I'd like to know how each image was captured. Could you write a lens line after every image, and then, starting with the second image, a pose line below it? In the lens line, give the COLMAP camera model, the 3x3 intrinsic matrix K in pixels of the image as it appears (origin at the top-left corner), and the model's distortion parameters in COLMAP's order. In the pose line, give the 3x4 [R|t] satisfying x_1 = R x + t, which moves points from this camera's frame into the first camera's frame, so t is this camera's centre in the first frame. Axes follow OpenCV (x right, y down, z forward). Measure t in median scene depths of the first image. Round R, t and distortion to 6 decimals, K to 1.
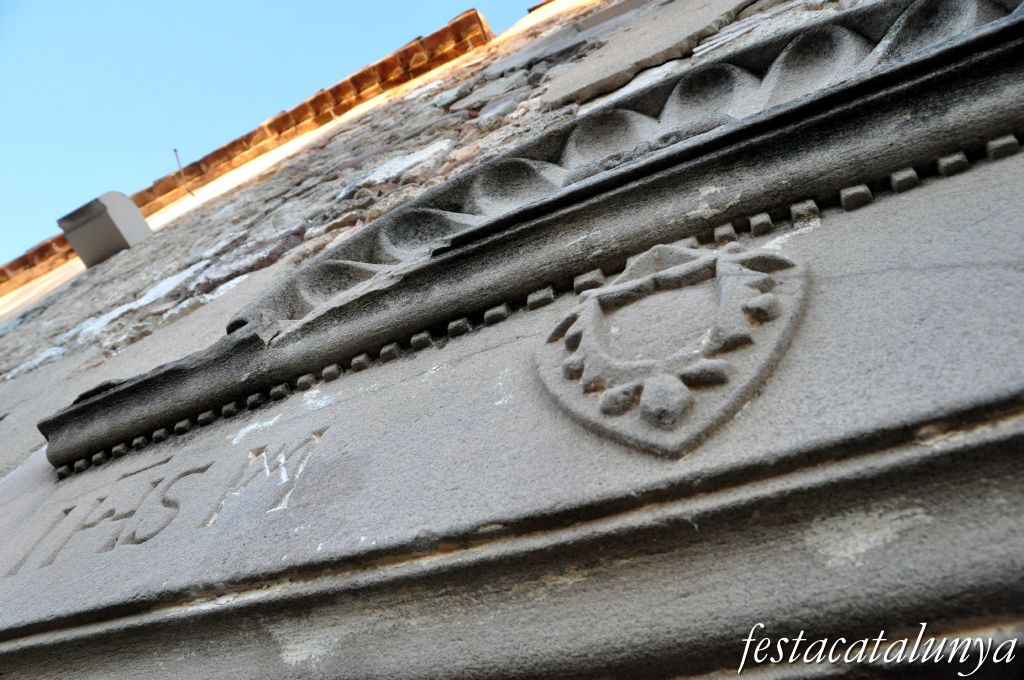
lens RADIAL K [[791.2, 0, 512.0], [0, 791.2, 340.0], [0, 0, 1]] dist [-0.147588, 0.003222]
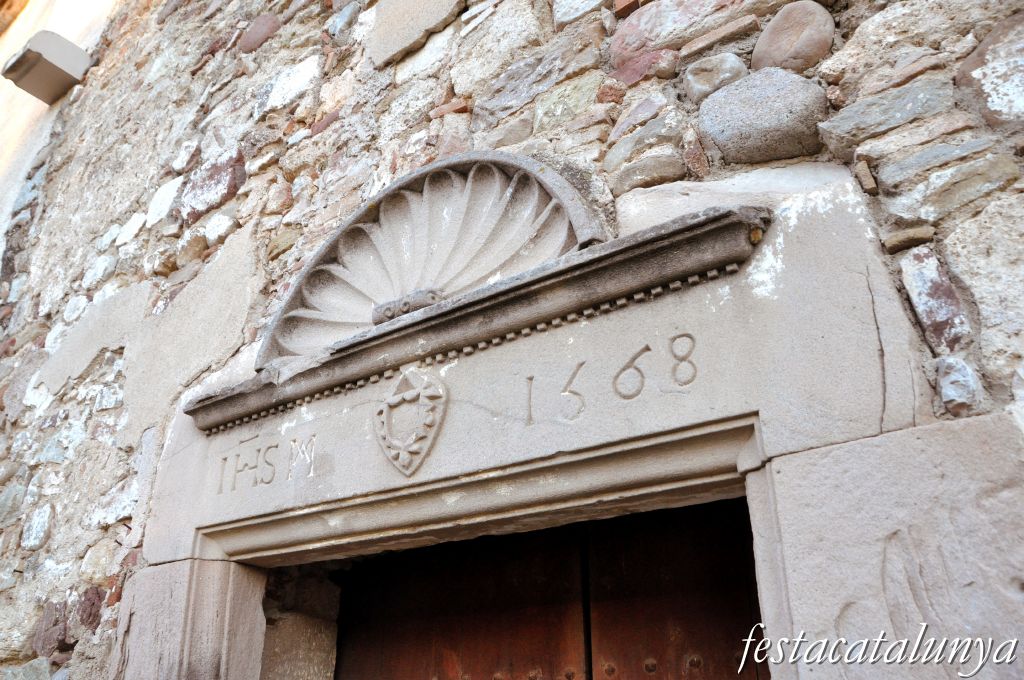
lens RADIAL K [[791.2, 0, 512.0], [0, 791.2, 340.0], [0, 0, 1]] dist [-0.147588, 0.003222]
pose [[0.973081, -0.222111, -0.061489, 0.795463], [0.221878, 0.830715, 0.510571, -1.655197], [-0.062323, -0.510470, 0.857634, -1.446348]]
